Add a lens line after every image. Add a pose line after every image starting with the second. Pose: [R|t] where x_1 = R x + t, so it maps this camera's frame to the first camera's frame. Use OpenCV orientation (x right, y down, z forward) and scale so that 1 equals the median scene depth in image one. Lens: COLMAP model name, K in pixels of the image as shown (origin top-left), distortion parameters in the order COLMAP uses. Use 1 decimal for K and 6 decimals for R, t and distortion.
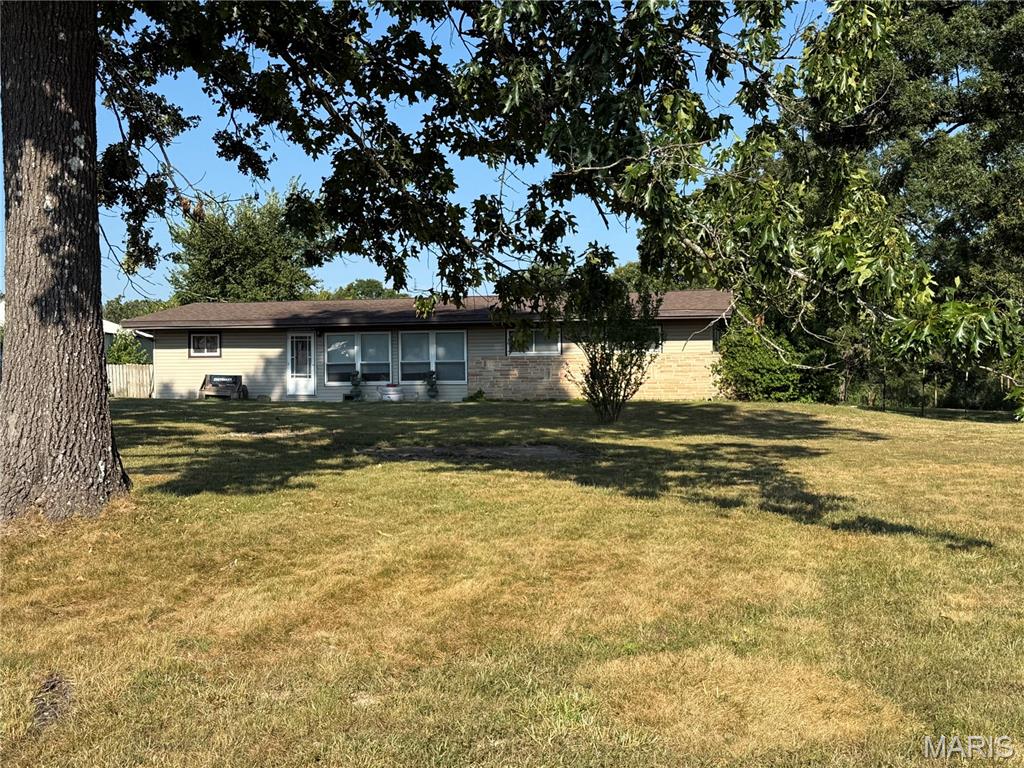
lens RADIAL K [[1253.3, 0, 512.0], [0, 1253.3, 384.0], [0, 0, 1]] dist [0.199858, -0.667443]
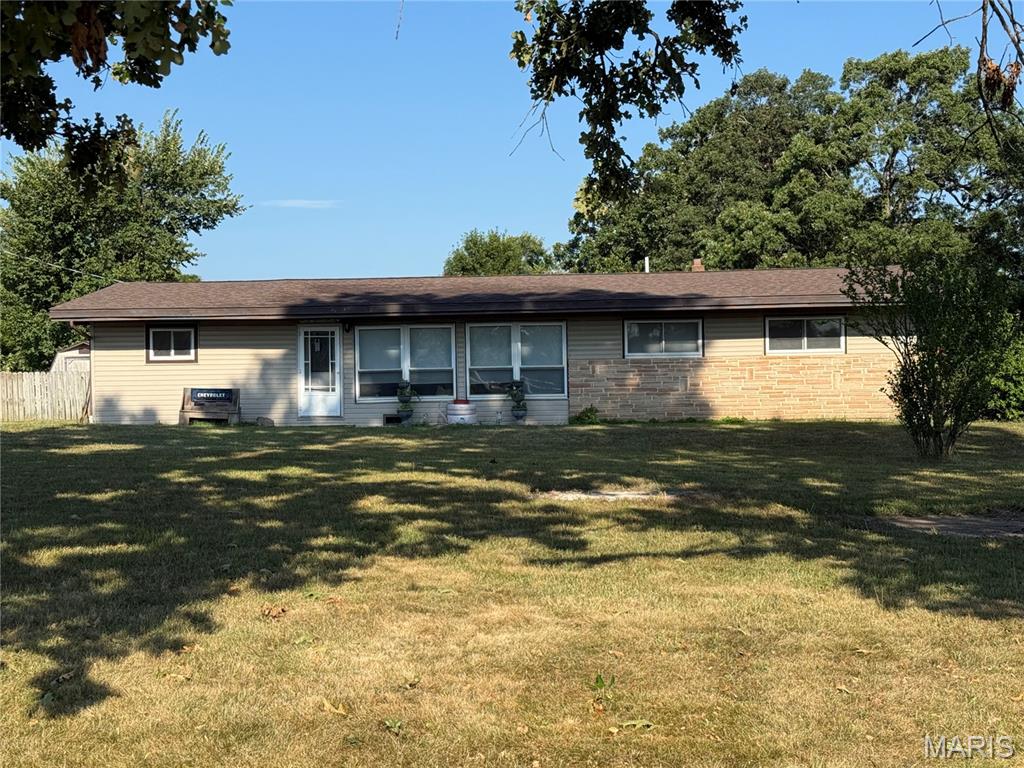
lens RADIAL K [[1523.0, 0, 512.0], [0, 1523.0, 384.0], [0, 0, 1]] dist [0.154023, -0.049015]
pose [[0.985920, -0.006620, 0.167088, -0.206581], [0.007145, 0.999971, -0.002543, -0.006167], [-0.167066, 0.003701, 0.985939, 0.161104]]
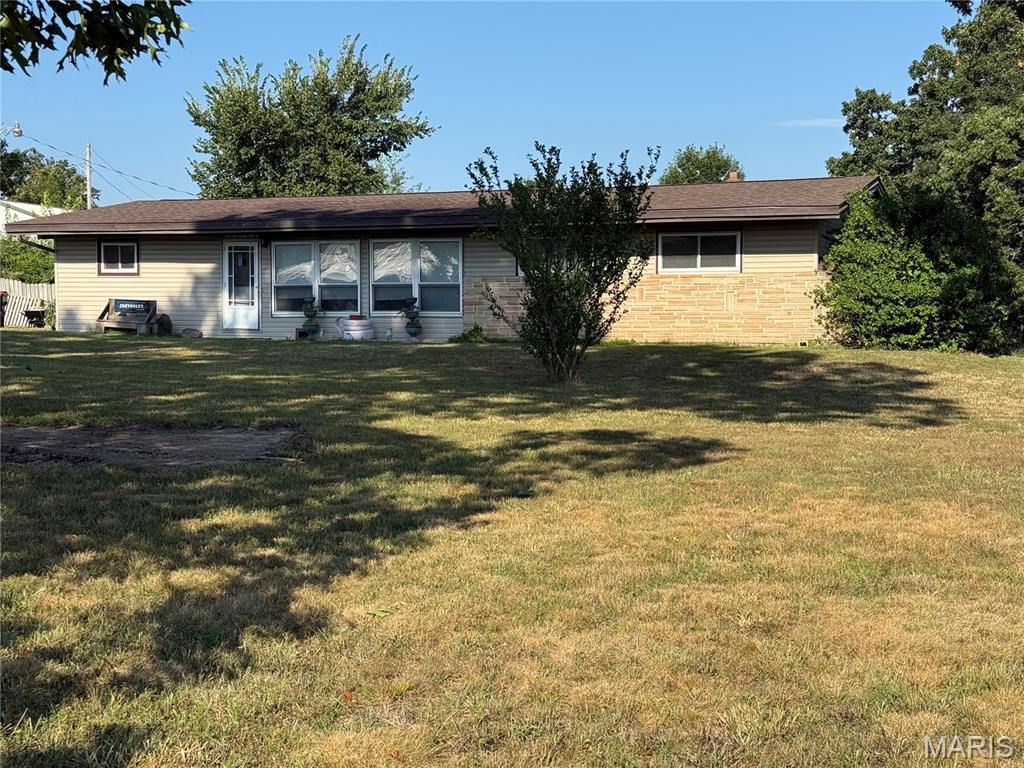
lens RADIAL K [[1523.0, 0, 512.0], [0, 1523.0, 384.0], [0, 0, 1]] dist [0.154023, -0.049015]
pose [[0.985615, 0.018124, -0.168029, 0.131248], [-0.010207, 0.998802, 0.047862, -0.003291], [0.168696, -0.045459, 0.984619, 0.175278]]
